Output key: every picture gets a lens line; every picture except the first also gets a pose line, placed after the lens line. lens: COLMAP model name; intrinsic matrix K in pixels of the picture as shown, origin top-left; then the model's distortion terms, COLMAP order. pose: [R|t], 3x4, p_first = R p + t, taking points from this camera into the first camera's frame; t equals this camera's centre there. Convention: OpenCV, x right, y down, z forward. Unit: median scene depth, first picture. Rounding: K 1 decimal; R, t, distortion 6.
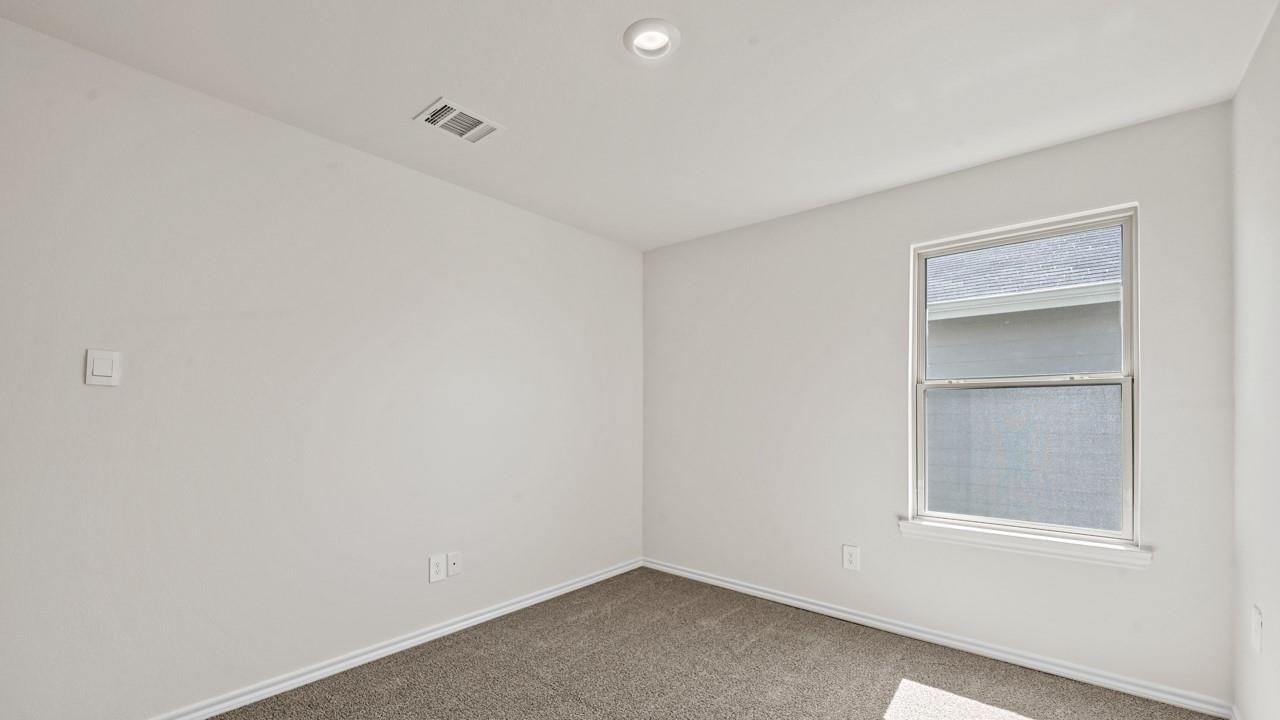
lens RADIAL K [[503.2, 0, 640.1], [0, 503.2, 408.0], [0, 0, 1]] dist [0.001483, 0.000125]
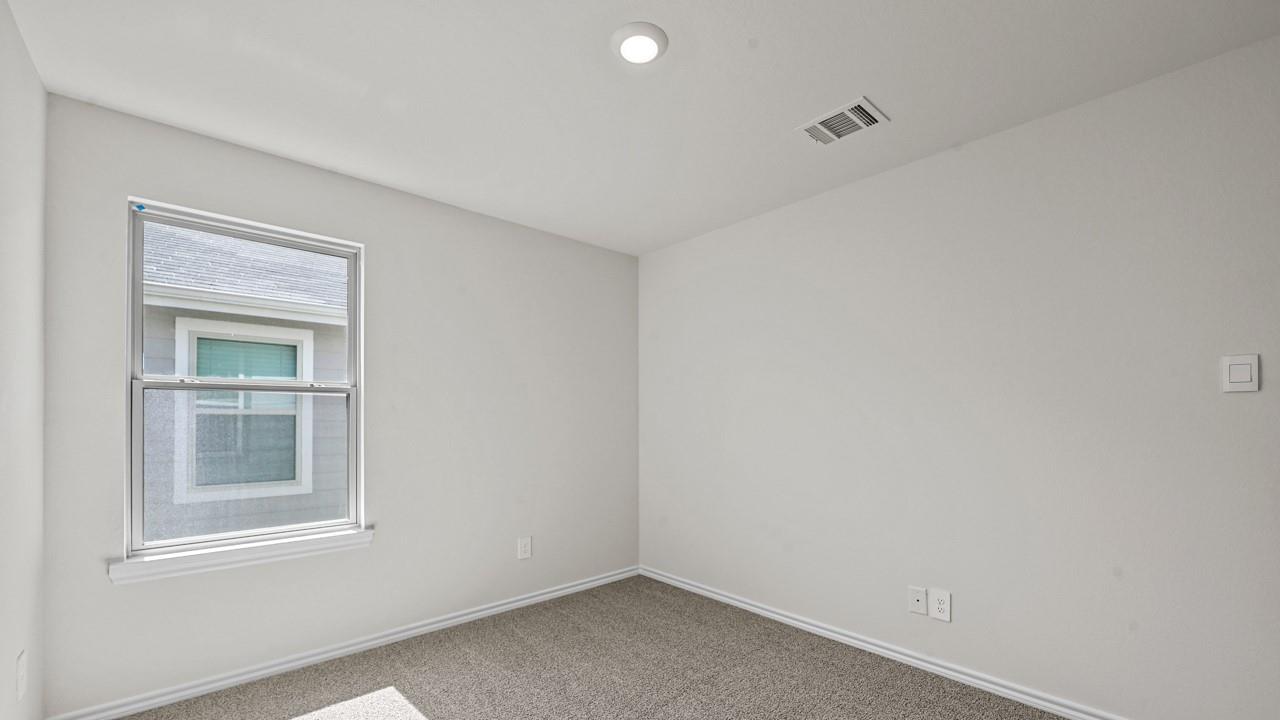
lens RADIAL K [[524.7, 0, 644.1], [0, 524.7, 413.5], [0, 0, 1]] dist [0.001204, 0.000105]
pose [[0.126828, 0.008579, 0.991888, -0.147042], [-0.007339, 0.999943, -0.007711, 0.003600], [-0.991898, -0.006301, 0.126883, 0.133453]]
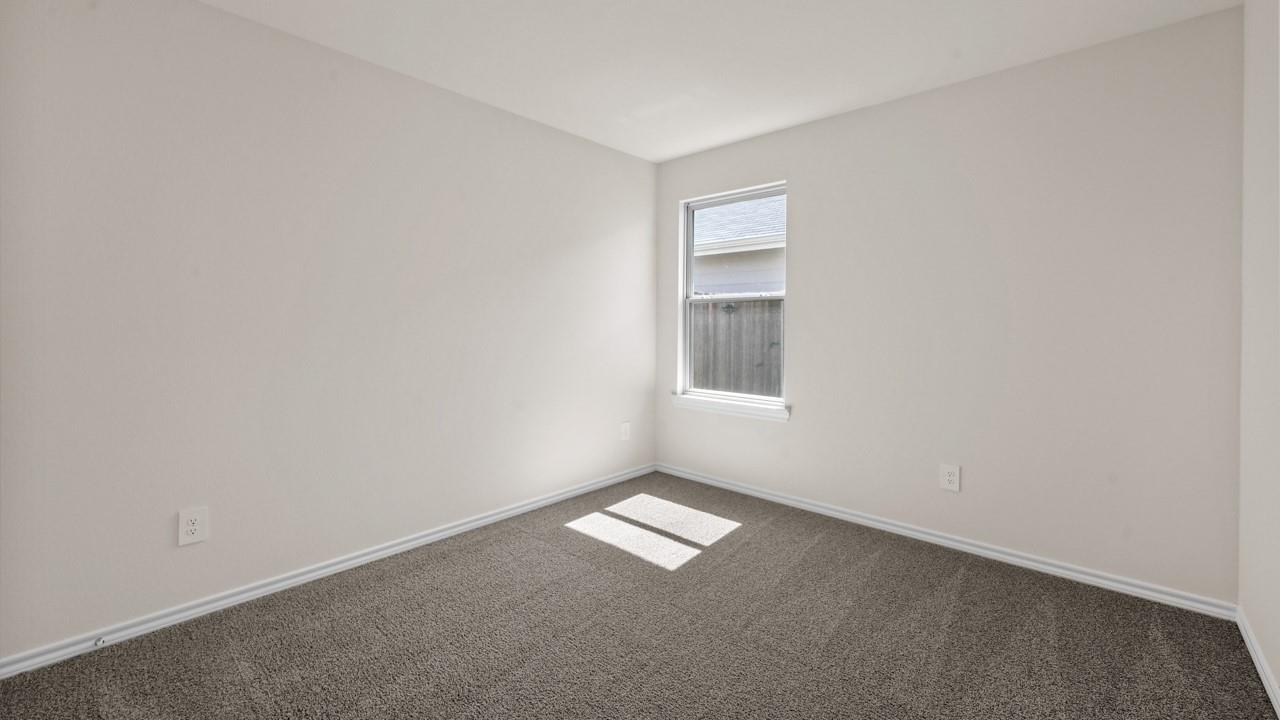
lens RADIAL K [[505.4, 0, 640.5], [0, 505.4, 322.1], [0, 0, 1]] dist [-0.028506, -0.000081]
pose [[0.999172, 0.002136, -0.040634, 0.488486], [-0.001482, 0.999869, 0.016108, -0.004857], [0.040663, -0.016034, 0.999044, -0.431921]]
